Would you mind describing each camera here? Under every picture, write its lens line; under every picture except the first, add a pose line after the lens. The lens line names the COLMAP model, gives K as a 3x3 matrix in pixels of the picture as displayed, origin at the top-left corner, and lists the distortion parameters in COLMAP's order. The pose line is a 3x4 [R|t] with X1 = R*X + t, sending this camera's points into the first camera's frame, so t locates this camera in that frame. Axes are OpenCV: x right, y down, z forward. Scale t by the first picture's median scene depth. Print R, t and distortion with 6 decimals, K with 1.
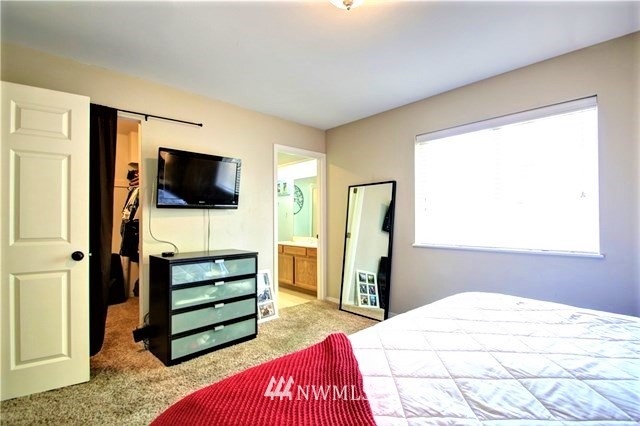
lens RADIAL K [[303.1, 0, 320.6], [0, 303.1, 215.2], [0, 0, 1]] dist [-0.005620, -0.005050]
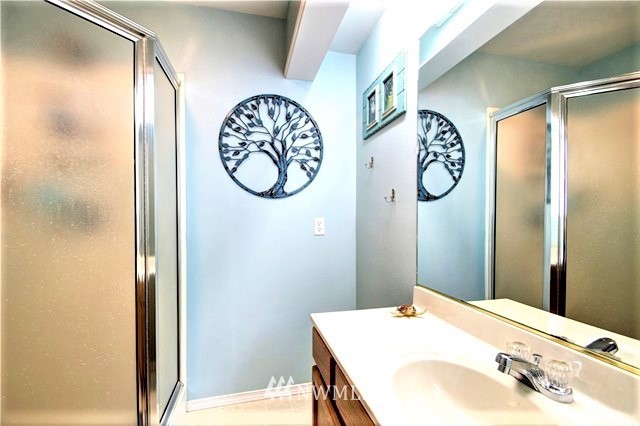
lens RADIAL K [[303.1, 0, 320.9], [0, 303.1, 215.0], [0, 0, 1]] dist [-0.005620, -0.005050]
pose [[0.879806, -0.001049, -0.475331, -0.037423], [0.004469, 0.999972, 0.006065, 0.011624], [0.475311, -0.007460, 0.879786, 0.633124]]
